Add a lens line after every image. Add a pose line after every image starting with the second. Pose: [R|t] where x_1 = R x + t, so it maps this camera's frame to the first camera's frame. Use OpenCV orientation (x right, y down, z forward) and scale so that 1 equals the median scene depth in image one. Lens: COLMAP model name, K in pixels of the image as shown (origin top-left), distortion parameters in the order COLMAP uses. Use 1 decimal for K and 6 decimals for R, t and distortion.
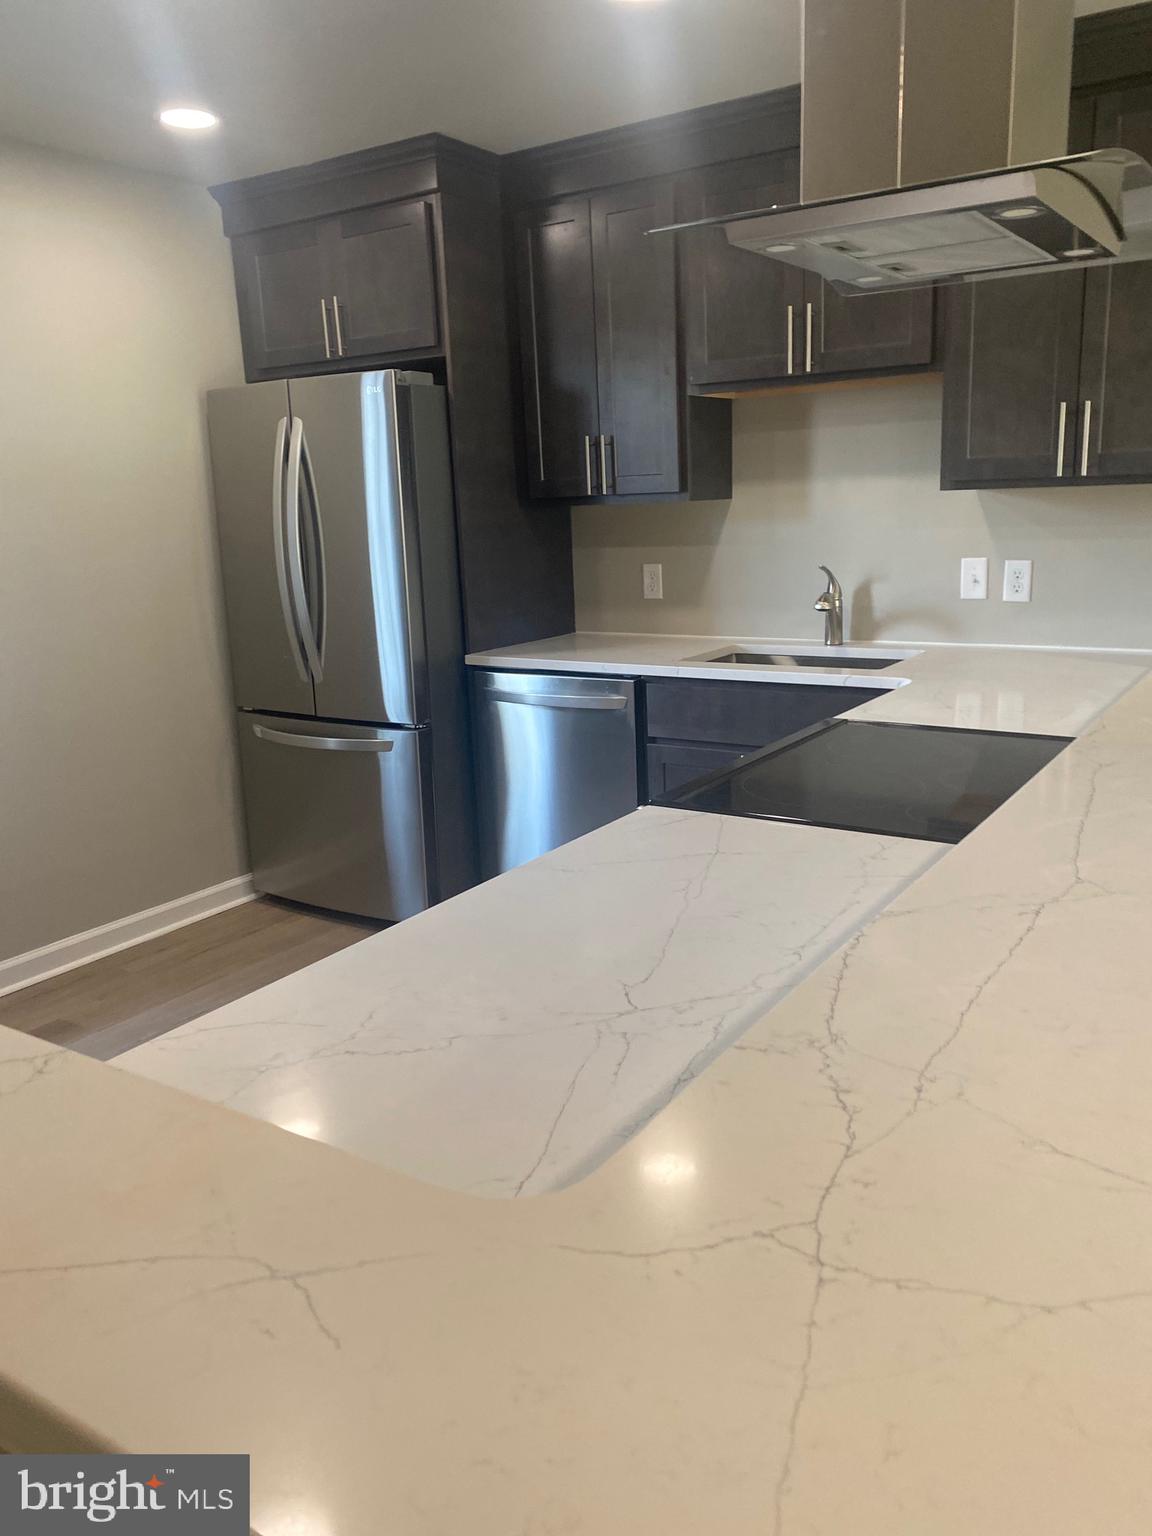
lens RADIAL K [[1168.0, 0, 597.3], [0, 1168.0, 759.6], [0, 0, 1]] dist [0.062094, -0.073168]
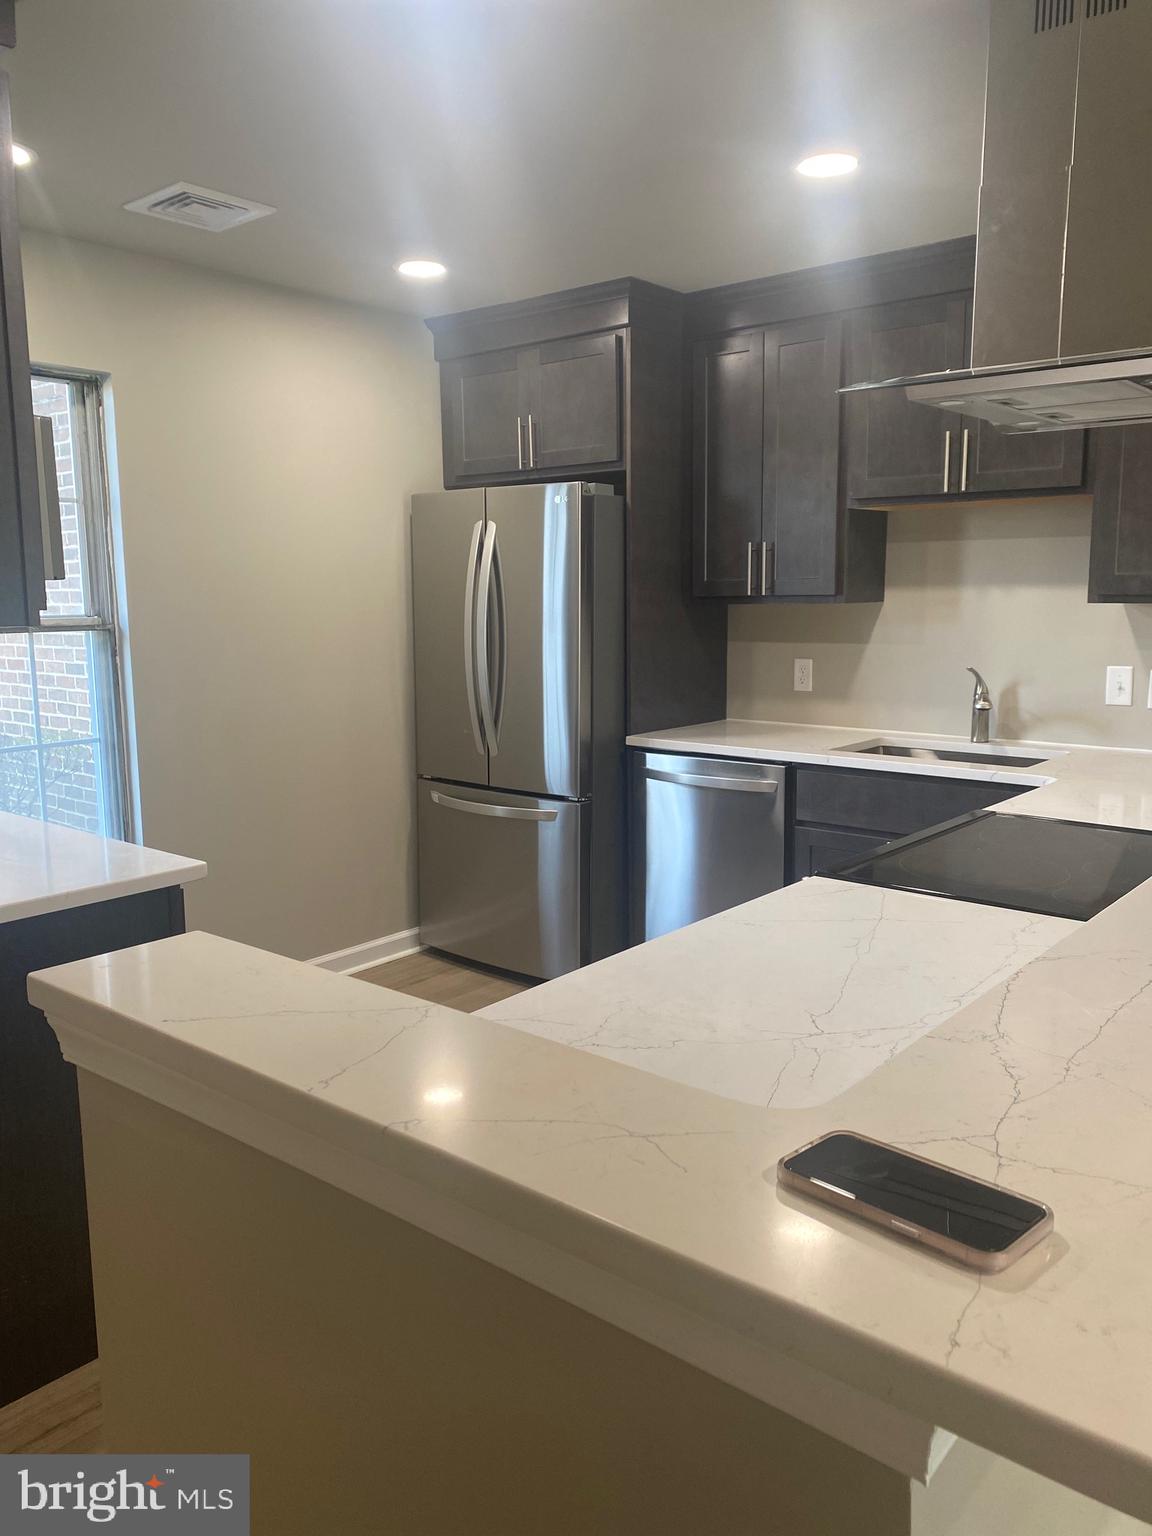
lens RADIAL K [[1168.0, 0, 585.9], [0, 1168.0, 764.2], [0, 0, 1]] dist [0.062094, -0.073168]
pose [[0.992408, 0.045799, -0.114145, -0.027471], [-0.053200, 0.996616, -0.062661, 0.007026], [0.110889, 0.068258, 0.991486, -0.087221]]
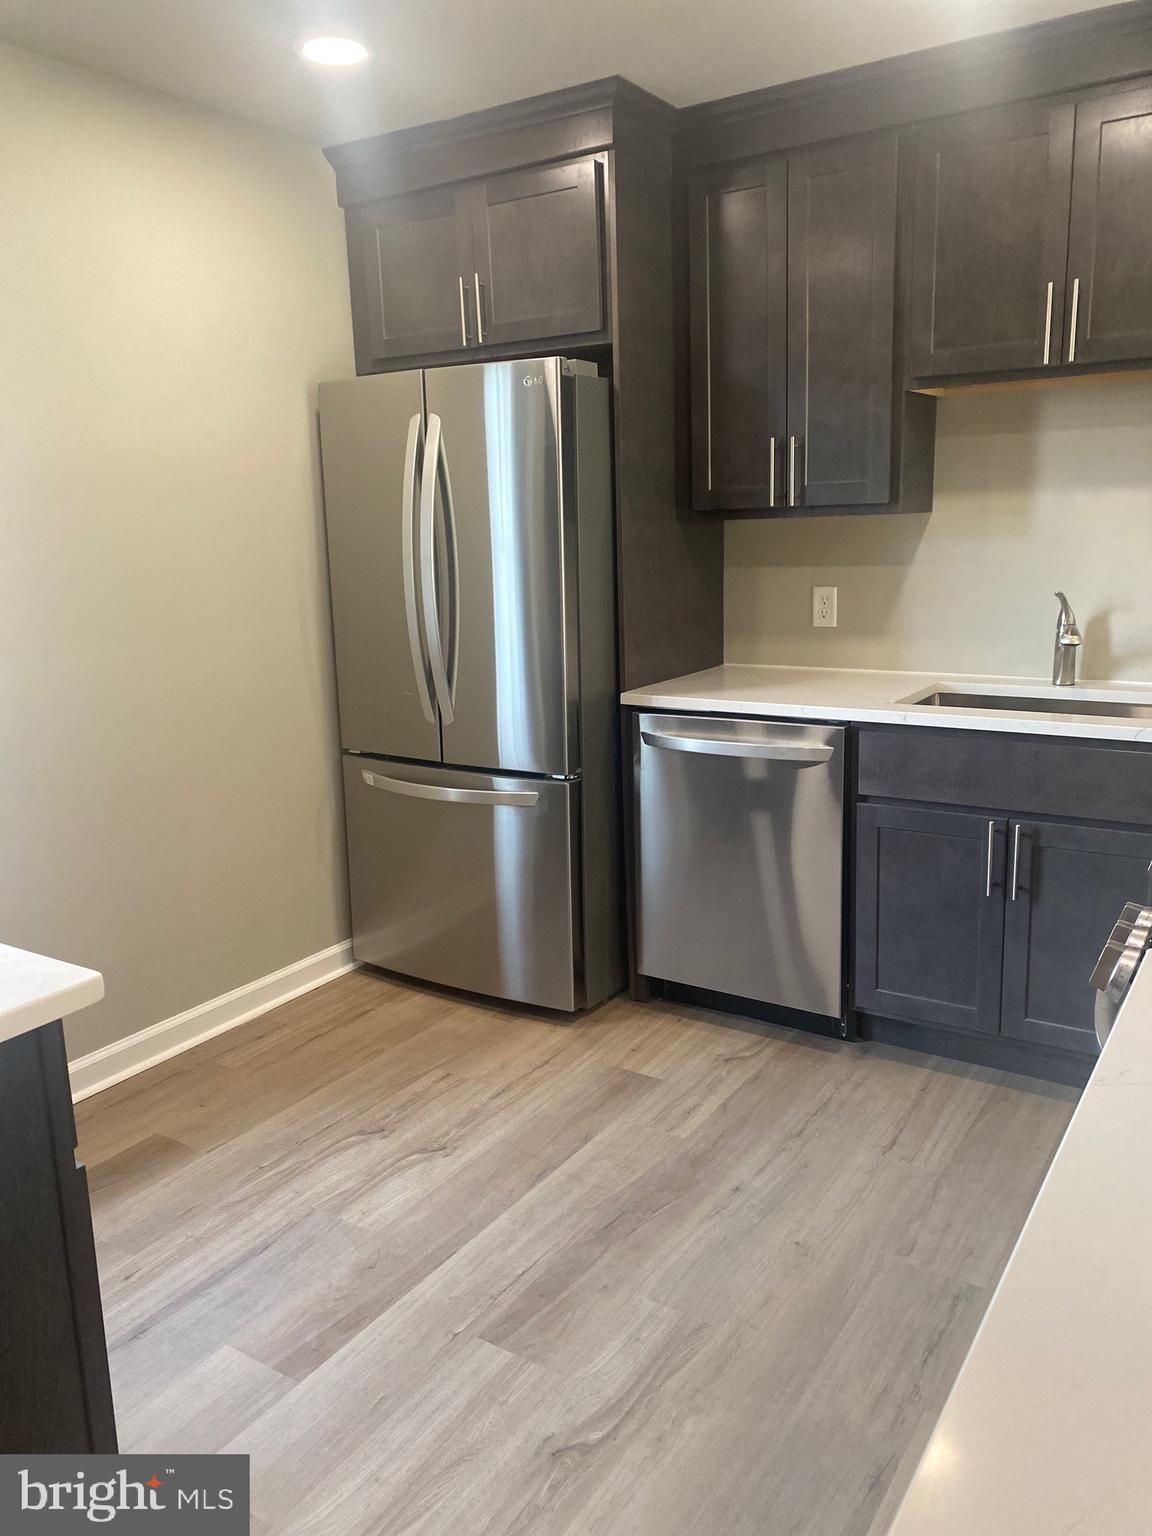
lens RADIAL K [[1168.0, 0, 583.6], [0, 1168.0, 756.5], [0, 0, 1]] dist [0.062094, -0.073168]
pose [[0.999942, 0.006855, 0.008348, -0.156697], [-0.006730, 0.999866, -0.014936, -0.032318], [-0.008449, 0.014879, 0.999854, 0.158383]]
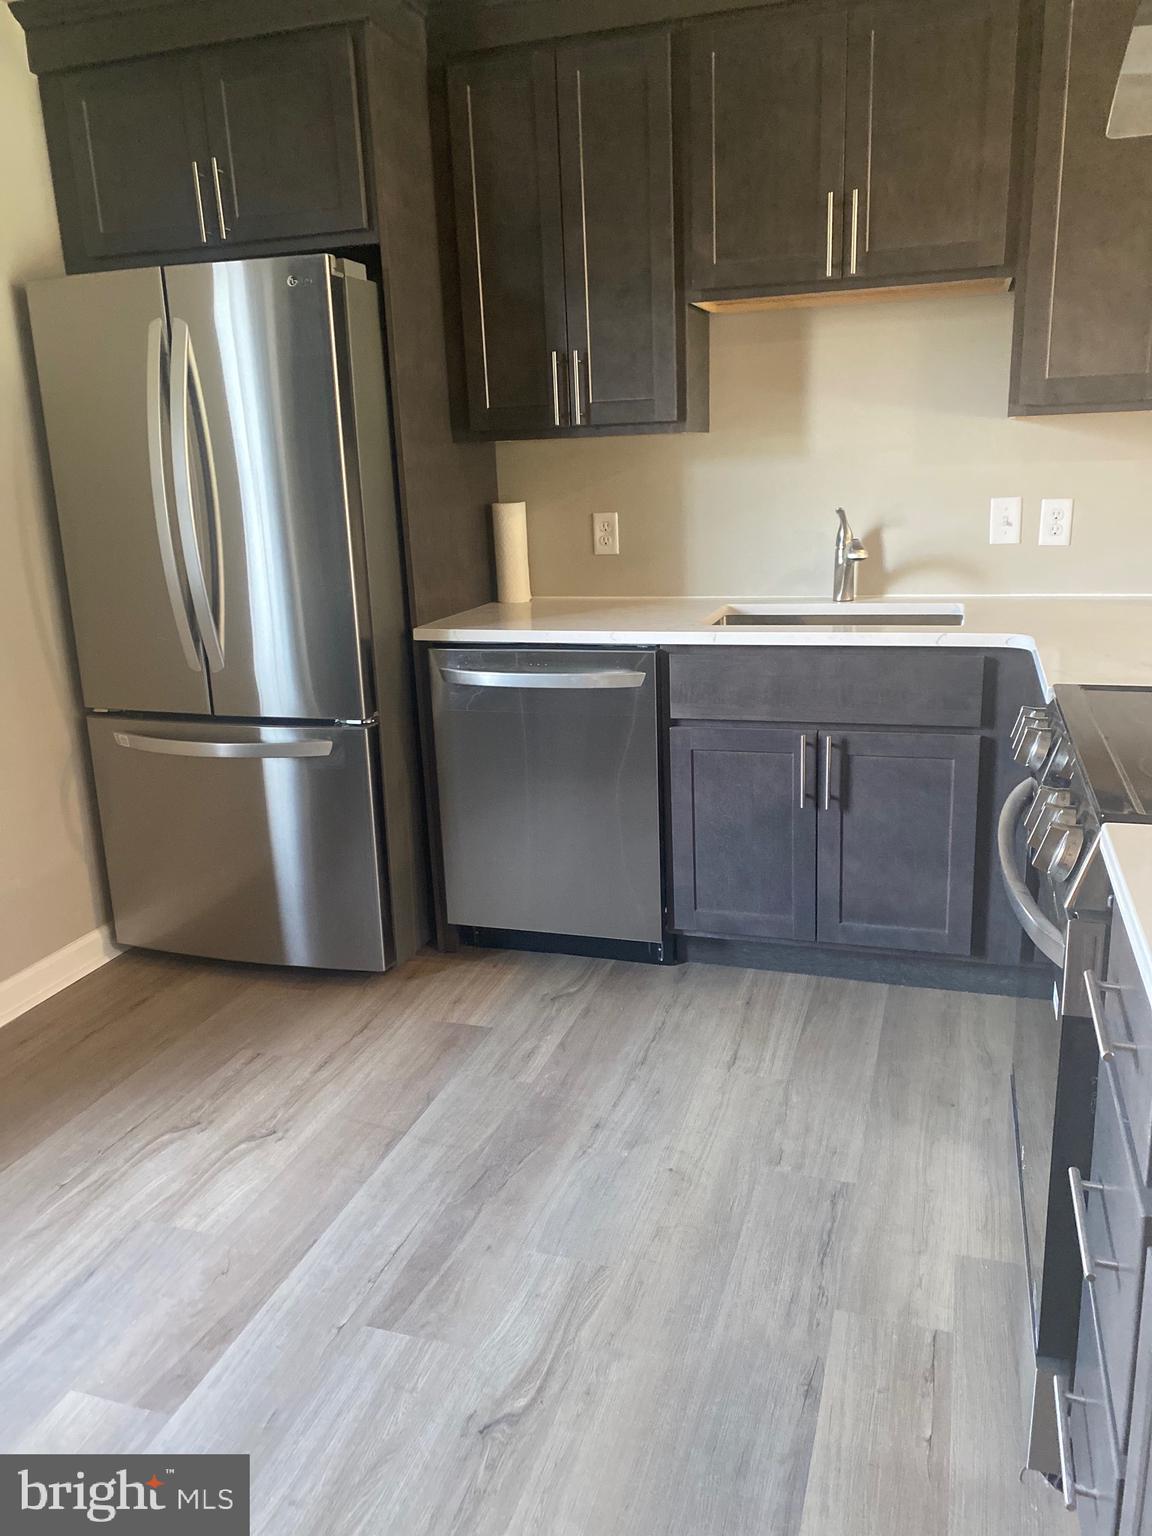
lens RADIAL K [[1168.0, 0, 582.4], [0, 1168.0, 768.4], [0, 0, 1]] dist [0.062094, -0.073168]
pose [[0.964035, -0.069296, 0.256583, -0.226881], [0.059847, 0.997217, 0.044461, -0.024643], [-0.258950, -0.027506, 0.965499, 0.209039]]
